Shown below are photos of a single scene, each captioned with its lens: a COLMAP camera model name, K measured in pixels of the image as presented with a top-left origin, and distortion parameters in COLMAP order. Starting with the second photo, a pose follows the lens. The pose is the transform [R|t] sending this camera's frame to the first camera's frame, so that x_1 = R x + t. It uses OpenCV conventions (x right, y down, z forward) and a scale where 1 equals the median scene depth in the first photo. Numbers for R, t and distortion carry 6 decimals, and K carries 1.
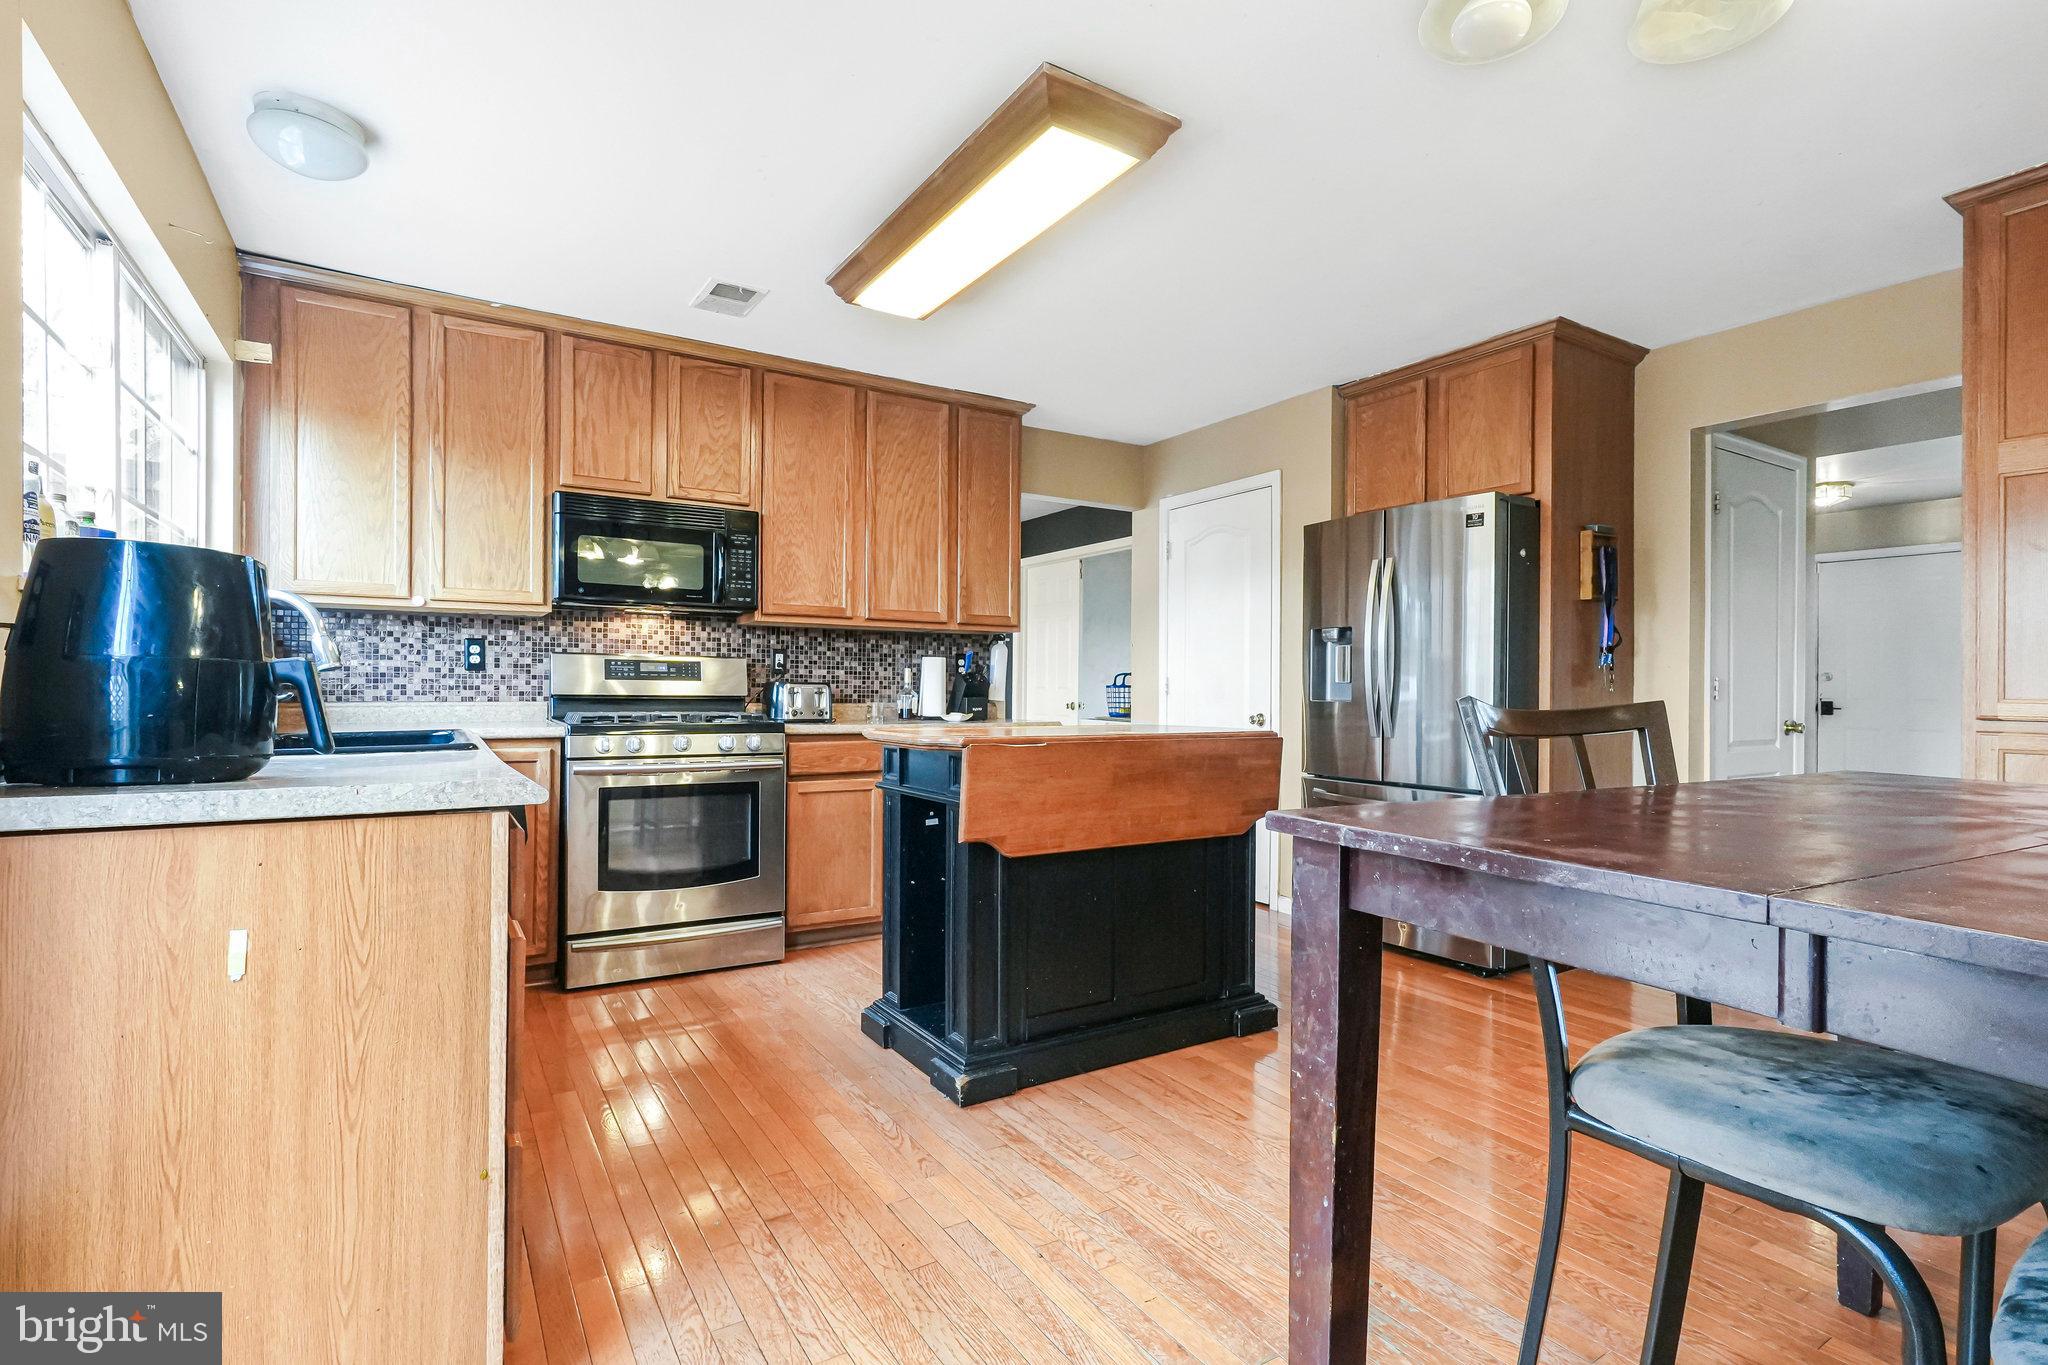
lens RADIAL K [[956.7, 0, 1025.9], [0, 956.7, 692.5], [0, 0, 1]] dist [0.000609, -0.000639]
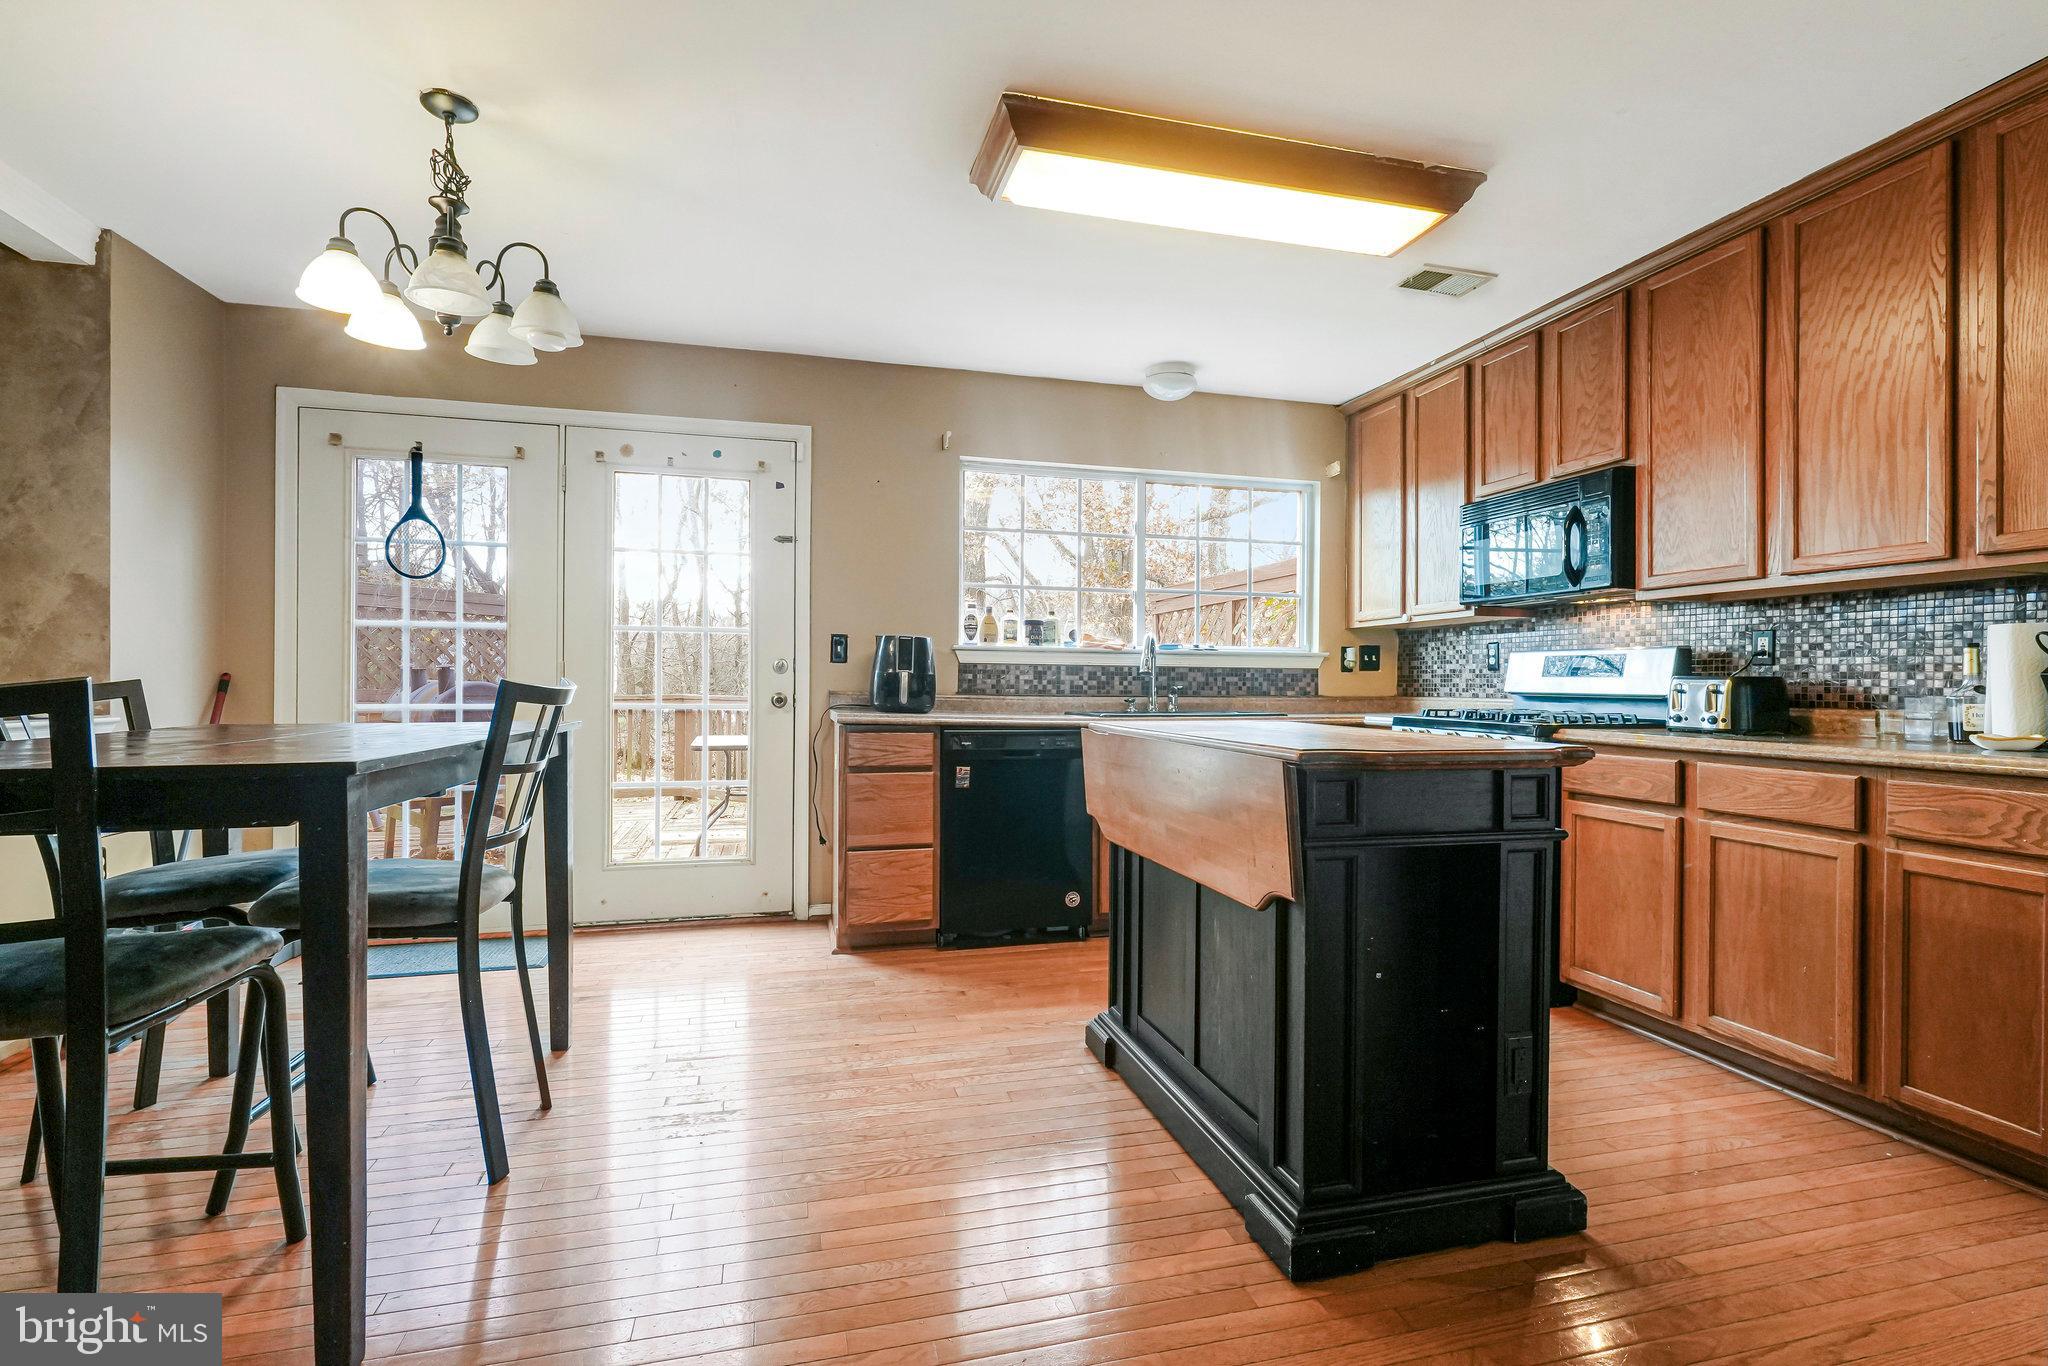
lens RADIAL K [[956.7, 0, 1034.5], [0, 956.7, 682.9], [0, 0, 1]] dist [0.000609, -0.000639]
pose [[-0.288360, -0.009285, -0.957477, 0.631279], [-0.011626, 0.999913, -0.006195, 0.004501], [0.957452, 0.009345, -0.288442, 0.762827]]
